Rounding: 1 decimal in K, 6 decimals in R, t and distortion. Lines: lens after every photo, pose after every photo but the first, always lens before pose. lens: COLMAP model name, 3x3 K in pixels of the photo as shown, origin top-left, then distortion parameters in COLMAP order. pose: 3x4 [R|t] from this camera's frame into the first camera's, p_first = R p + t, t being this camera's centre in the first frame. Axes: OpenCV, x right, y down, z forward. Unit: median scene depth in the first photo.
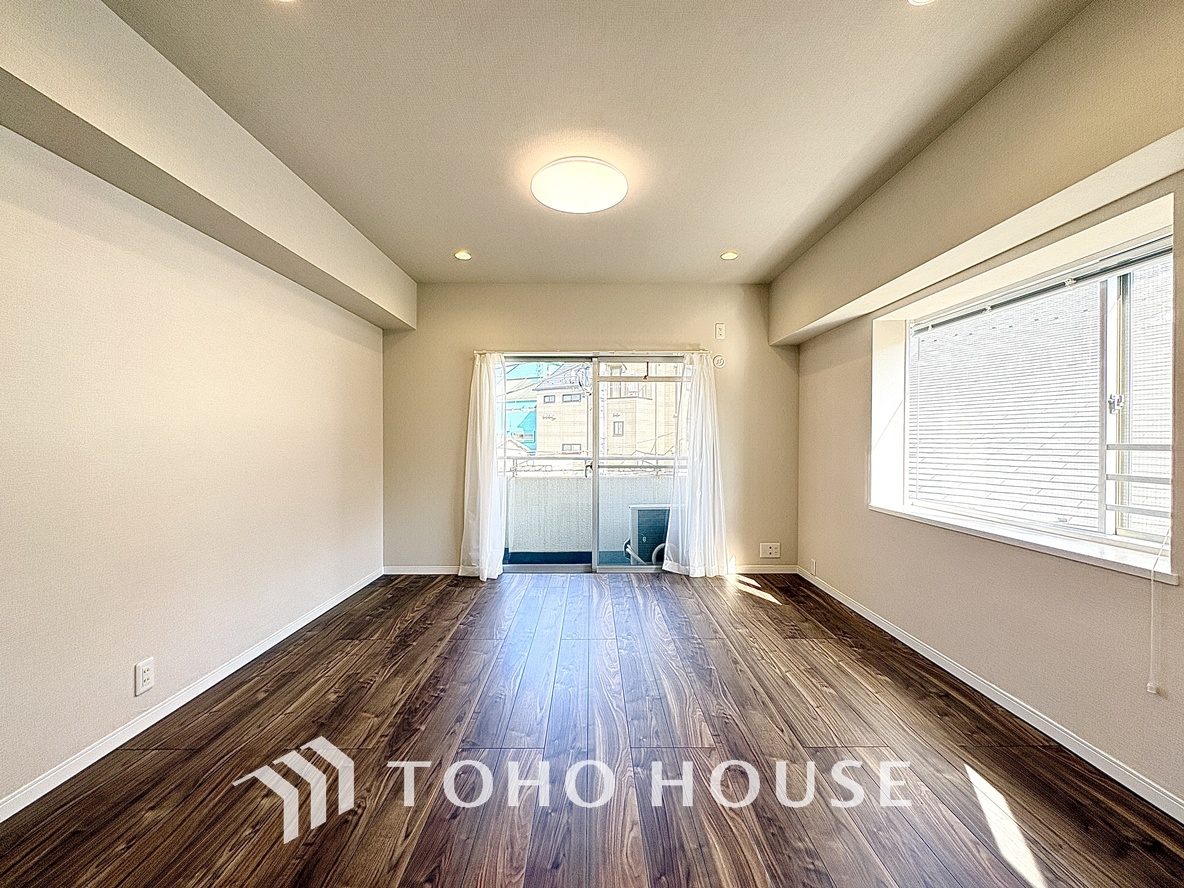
lens RADIAL K [[473.2, 0, 594.4], [0, 473.2, 442.3], [0, 0, 1]] dist [0.000933, -0.000176]
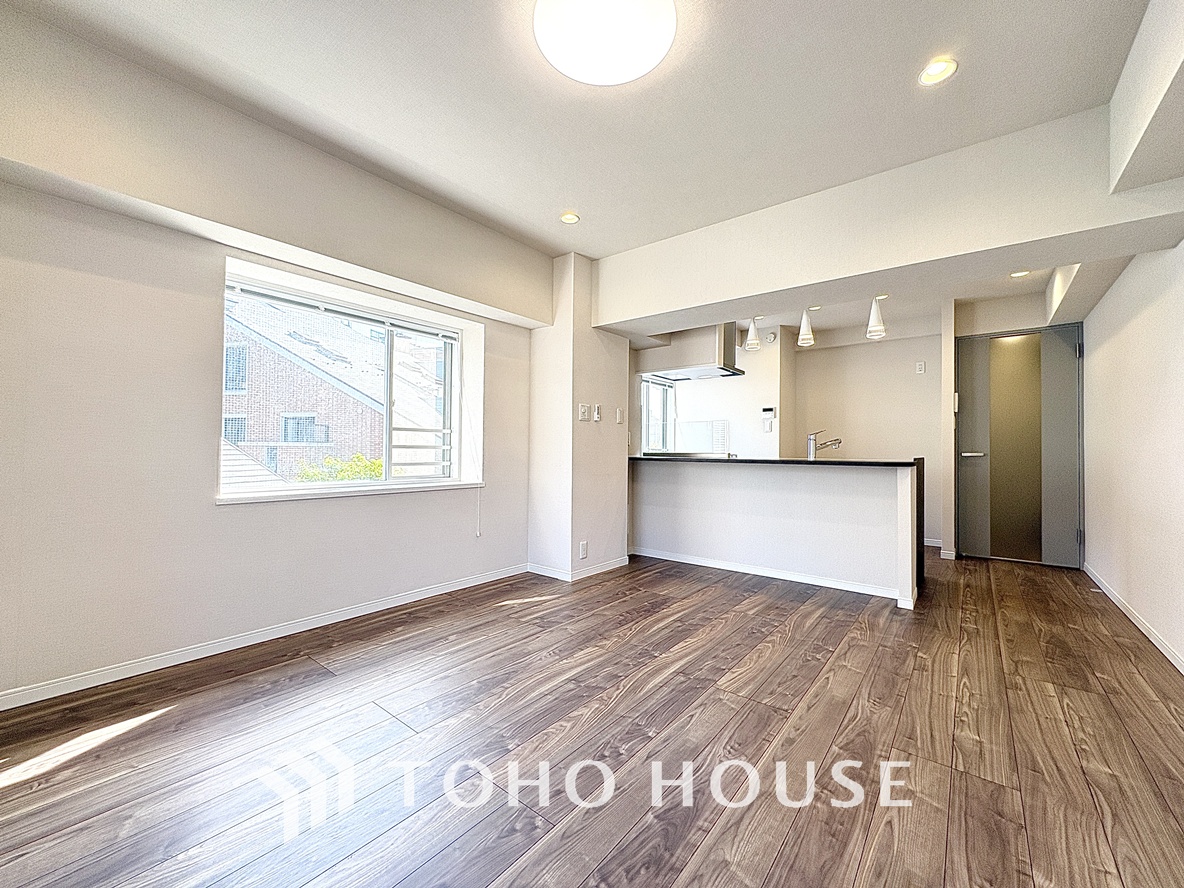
lens RADIAL K [[473.2, 0, 591.1], [0, 473.2, 439.7], [0, 0, 1]] dist [0.000933, -0.000176]
pose [[-0.769950, 0.005452, 0.638081, -0.508354], [-0.004639, 0.999889, -0.014141, 0.065404], [-0.638087, -0.013848, -0.769840, 1.729613]]
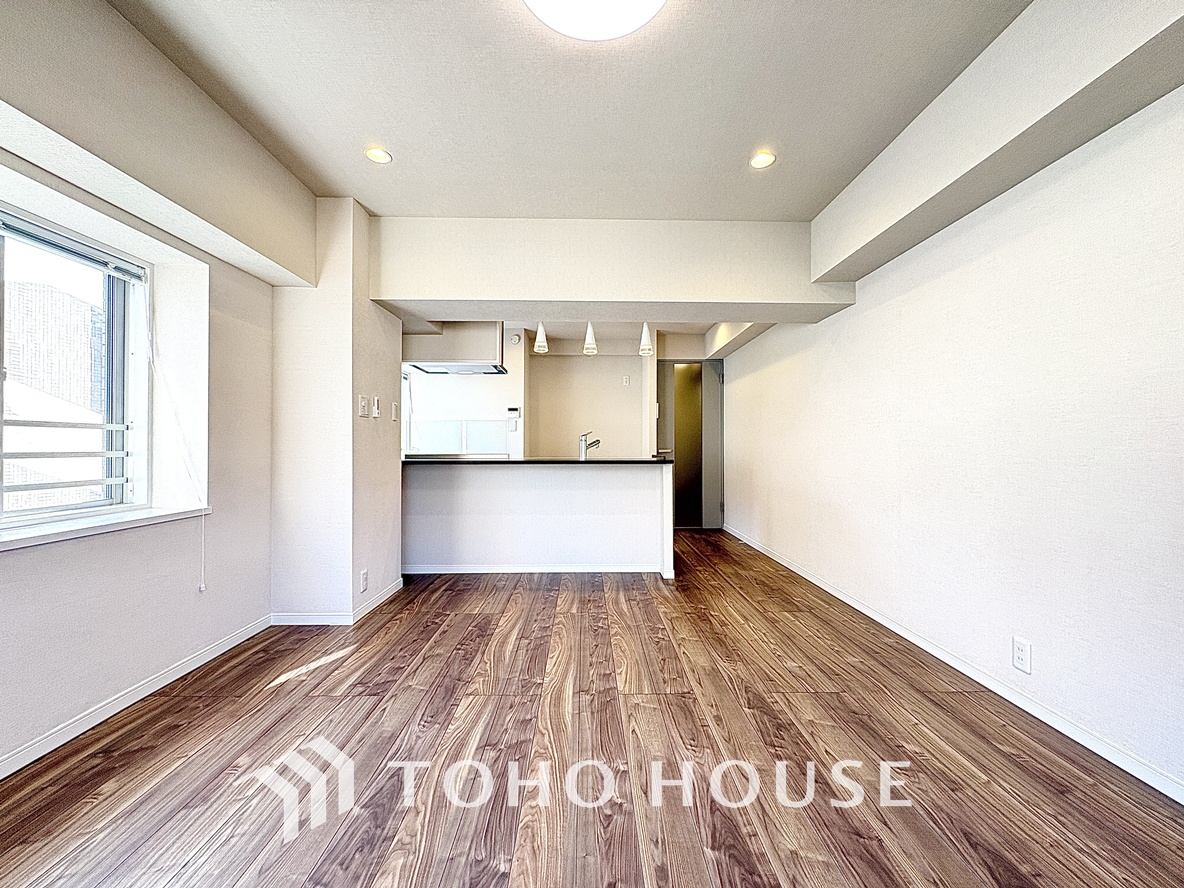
lens RADIAL K [[473.2, 0, 589.6], [0, 473.2, 442.7], [0, 0, 1]] dist [0.000933, -0.000176]
pose [[-0.999985, -0.002763, -0.004763, -0.025481], [-0.002766, 0.999996, 0.000599, 0.042353], [0.004761, 0.000612, -0.999988, 1.782079]]
